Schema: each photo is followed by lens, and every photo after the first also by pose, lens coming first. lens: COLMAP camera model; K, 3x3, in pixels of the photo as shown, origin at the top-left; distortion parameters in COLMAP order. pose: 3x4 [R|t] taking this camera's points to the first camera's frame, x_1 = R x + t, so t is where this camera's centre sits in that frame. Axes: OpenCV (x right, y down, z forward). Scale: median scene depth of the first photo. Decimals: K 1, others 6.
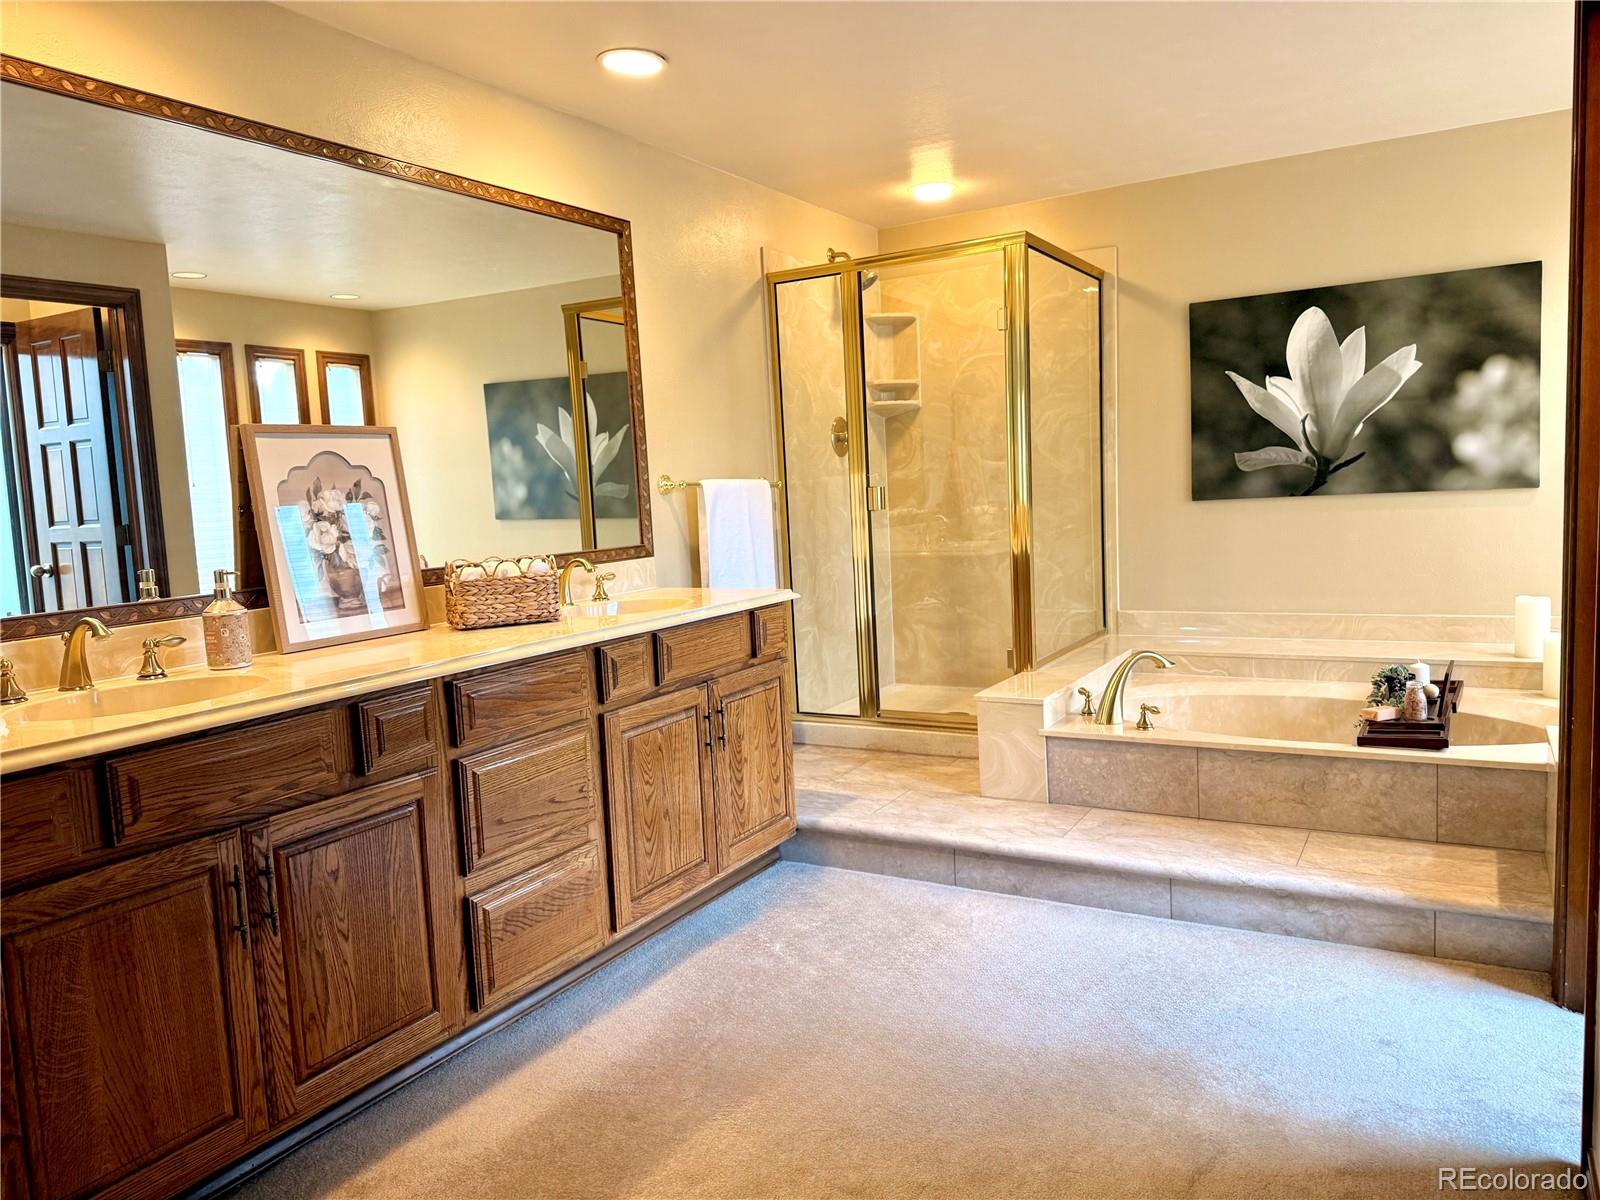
lens RADIAL K [[1135.5, 0, 800.0], [0, 1135.5, 600.0], [0, 0, 1]] dist [0.081017, -0.146582]
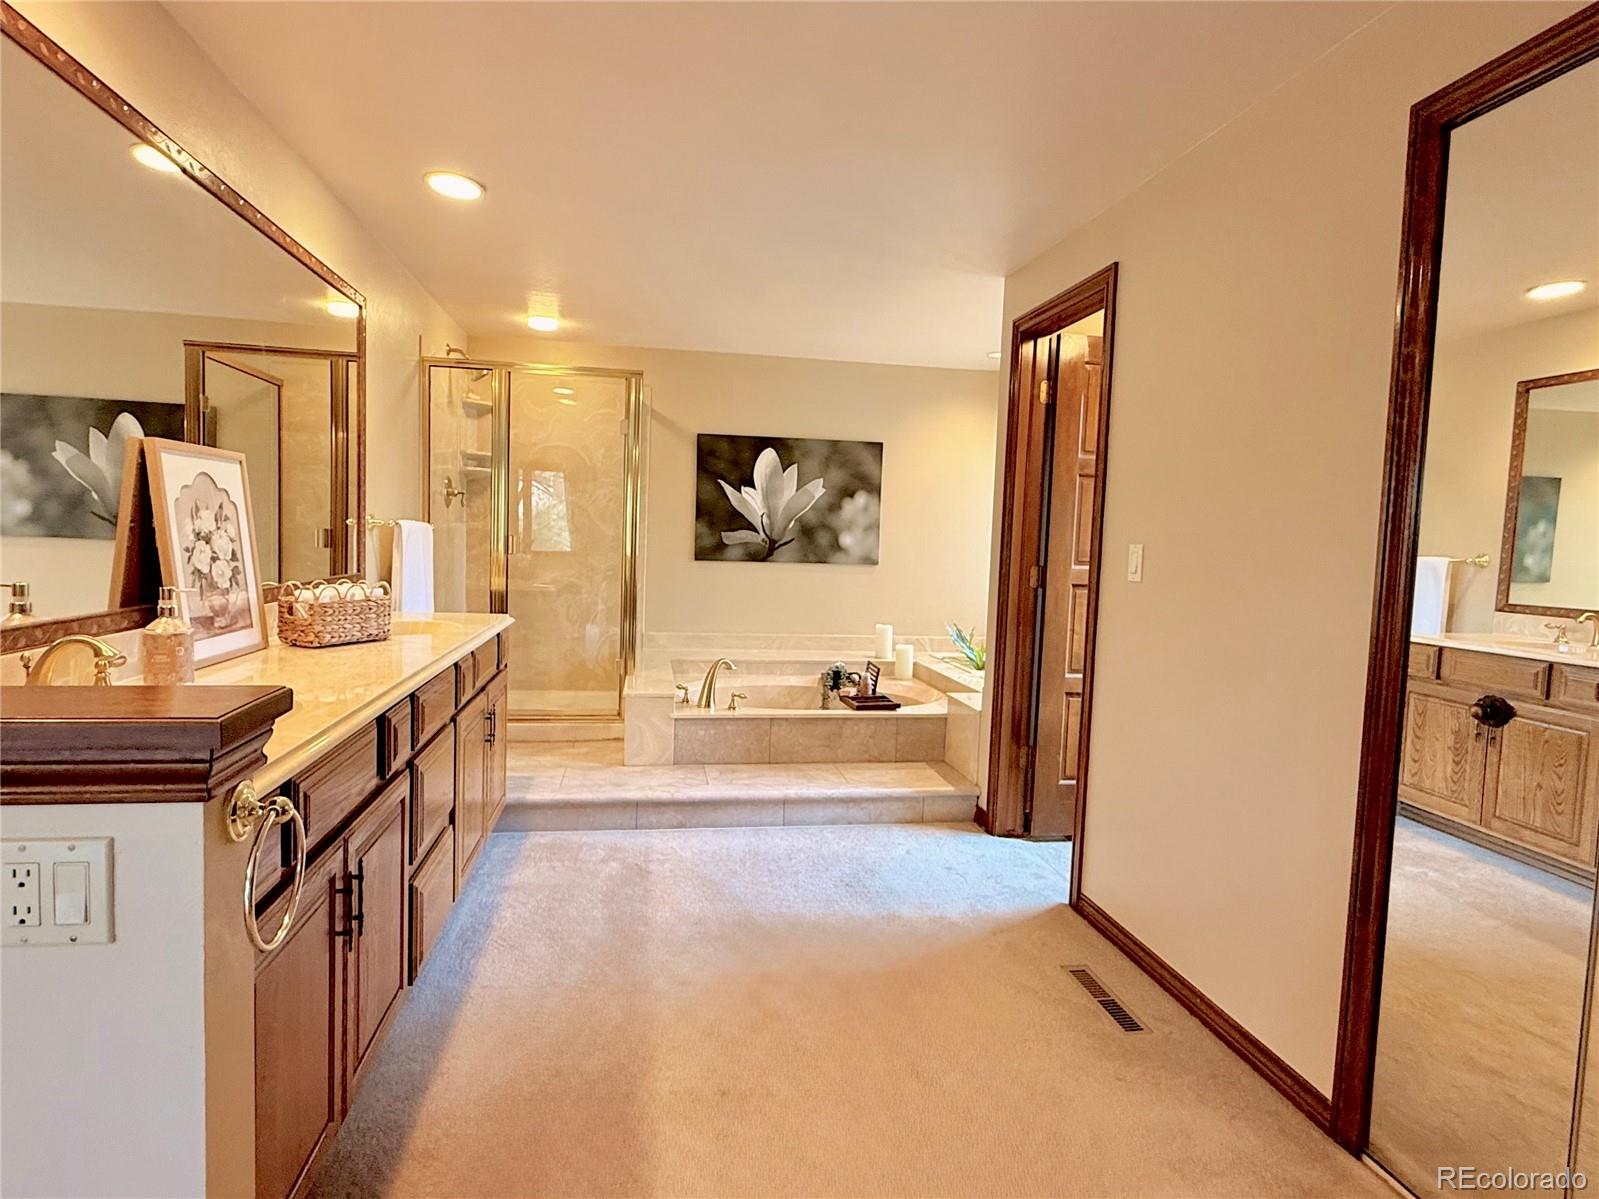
lens RADIAL K [[846.4, 0, 797.3], [0, 846.4, 578.2], [0, 0, 1]] dist [0.001783, -0.000188]
pose [[0.761274, 0.043726, 0.646954, -0.358891], [-0.007116, 0.998227, -0.059095, 0.003258], [-0.648391, 0.040384, 0.760235, 0.067736]]
